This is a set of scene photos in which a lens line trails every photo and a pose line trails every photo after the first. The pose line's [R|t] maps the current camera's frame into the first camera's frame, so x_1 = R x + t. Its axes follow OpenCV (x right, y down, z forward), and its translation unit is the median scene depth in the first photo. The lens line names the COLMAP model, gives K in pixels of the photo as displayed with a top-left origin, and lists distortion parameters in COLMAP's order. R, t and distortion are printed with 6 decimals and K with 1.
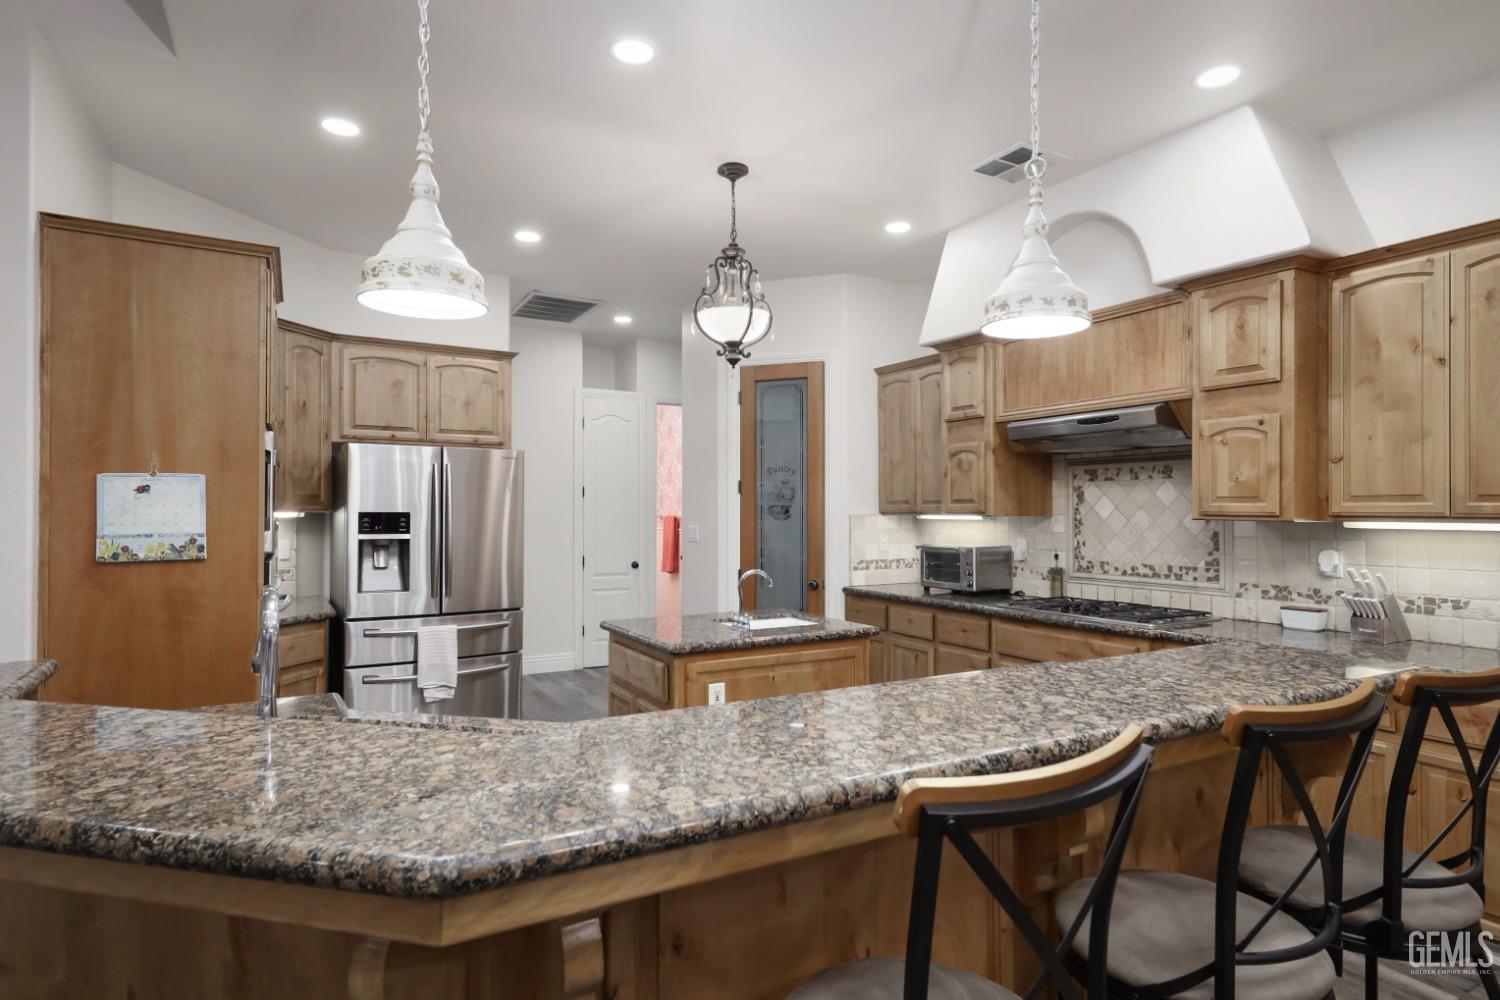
lens RADIAL K [[806.0, 0, 765.4], [0, 806.0, 502.3], [0, 0, 1]] dist [0.003042, -0.000157]
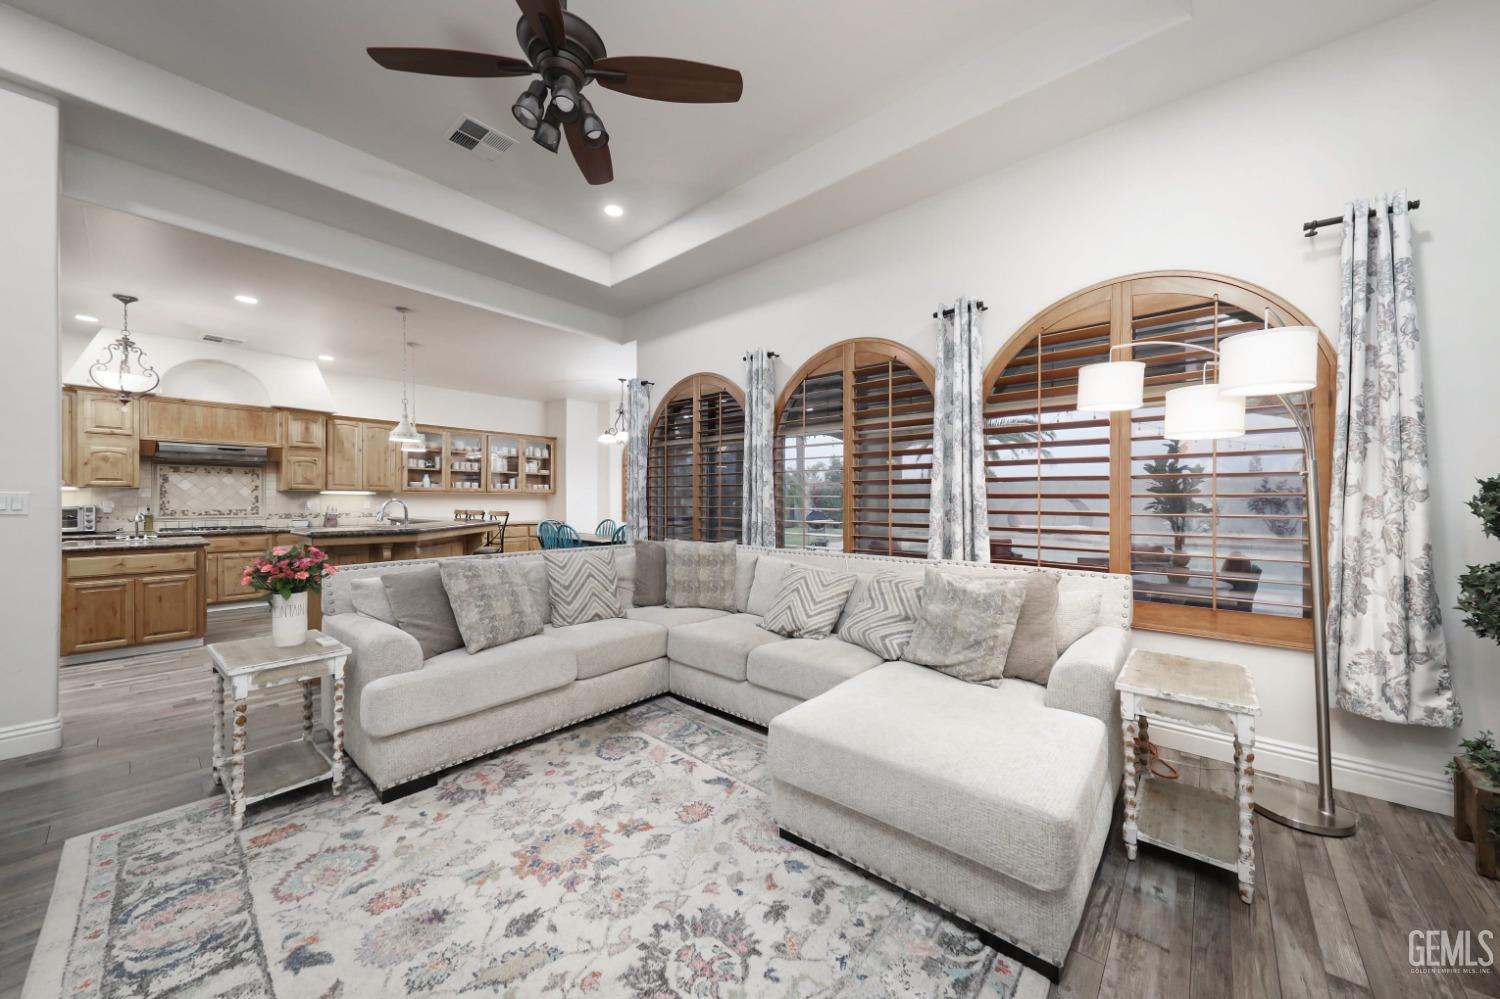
lens RADIAL K [[519.1, 0, 757.4], [0, 519.1, 502.1], [0, 0, 1]] dist [0.005126, -0.000359]
pose [[-0.347360, -0.004523, 0.937721, -1.551506], [-0.012048, 0.999927, 0.000360, 0.036104], [-0.937655, -0.011172, -0.347389, 0.050077]]
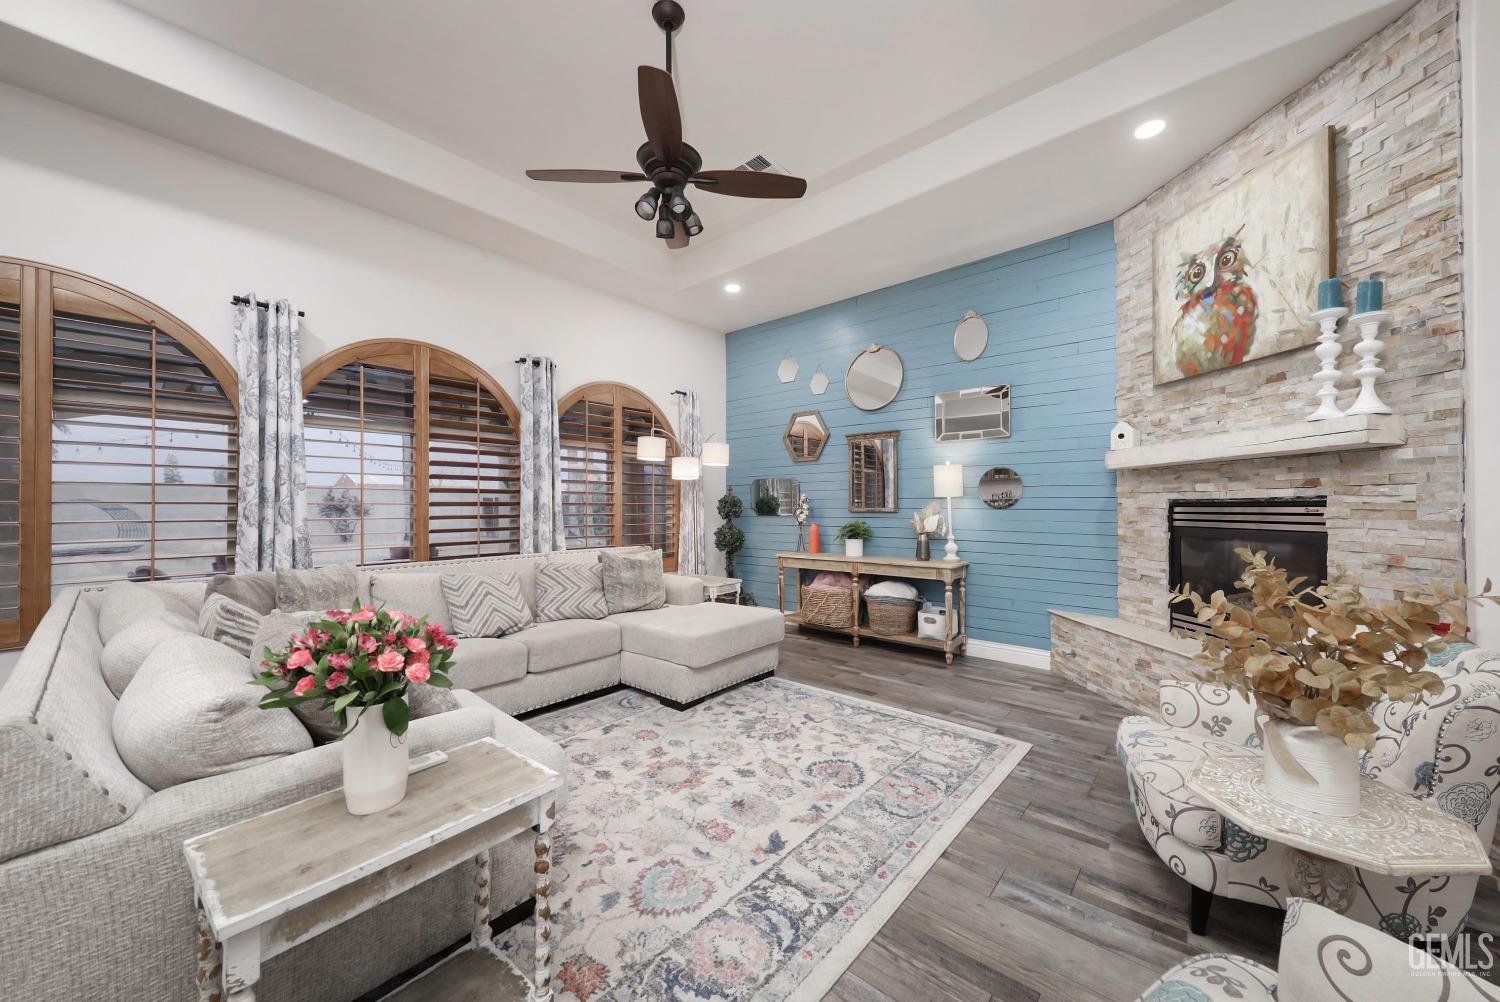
lens RADIAL K [[537.0, 0, 756.5], [0, 537.0, 505.6], [0, 0, 1]] dist [0.002282, 0.000099]
pose [[-0.939964, 0.008714, -0.341163, -0.932420], [0.015027, 0.999761, -0.015865, 0.050763], [0.340943, -0.020040, -0.939870, 0.671904]]
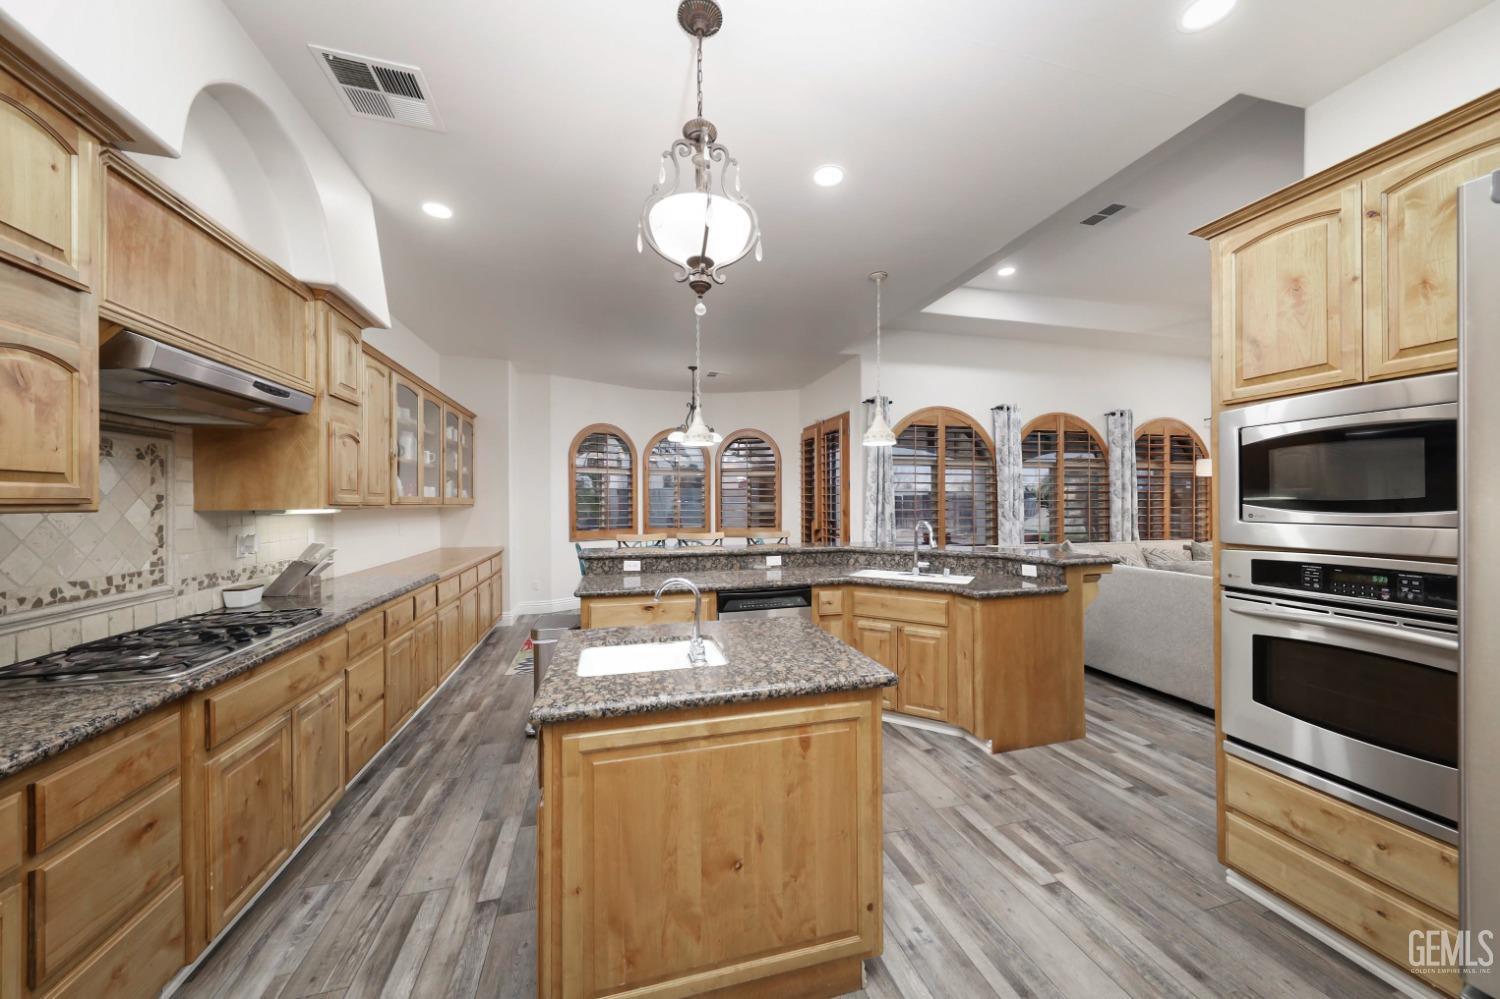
lens RADIAL K [[523.2, 0, 750.0], [0, 523.2, 499.5], [0, 0, 1]] dist [0.007616, -0.000068]
pose [[-0.967716, 0.005732, 0.251976, -0.183750], [0.001739, 0.999869, -0.016064, 0.017852], [-0.252035, -0.015107, -0.967600, 1.328024]]
